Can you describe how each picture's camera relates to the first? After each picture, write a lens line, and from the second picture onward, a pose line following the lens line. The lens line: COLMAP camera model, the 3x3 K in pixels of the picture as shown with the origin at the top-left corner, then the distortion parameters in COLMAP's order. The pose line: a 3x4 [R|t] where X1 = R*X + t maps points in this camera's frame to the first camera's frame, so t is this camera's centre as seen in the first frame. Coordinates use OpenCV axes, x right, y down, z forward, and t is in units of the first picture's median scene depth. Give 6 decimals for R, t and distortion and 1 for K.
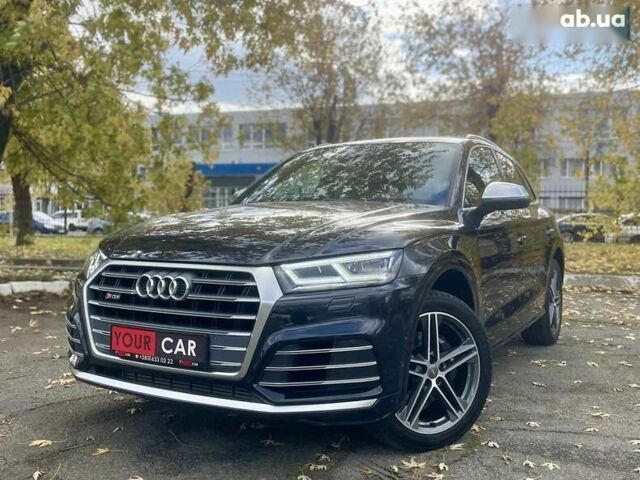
lens RADIAL K [[611.5, 0, 309.7], [0, 611.5, 218.4], [0, 0, 1]] dist [0.037991, -0.004252]
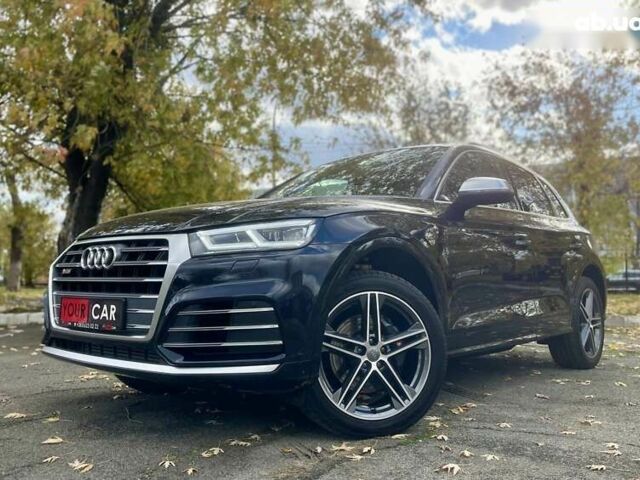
lens RADIAL K [[562.0, 0, 309.7], [0, 562.0, 226.8], [0, 0, 1]] dist [0.032068, -0.002051]
pose [[0.980956, -0.015622, -0.193598, 0.276576], [-0.002722, 0.995557, -0.094126, 0.135037], [0.194209, 0.092860, 0.976555, 0.105484]]
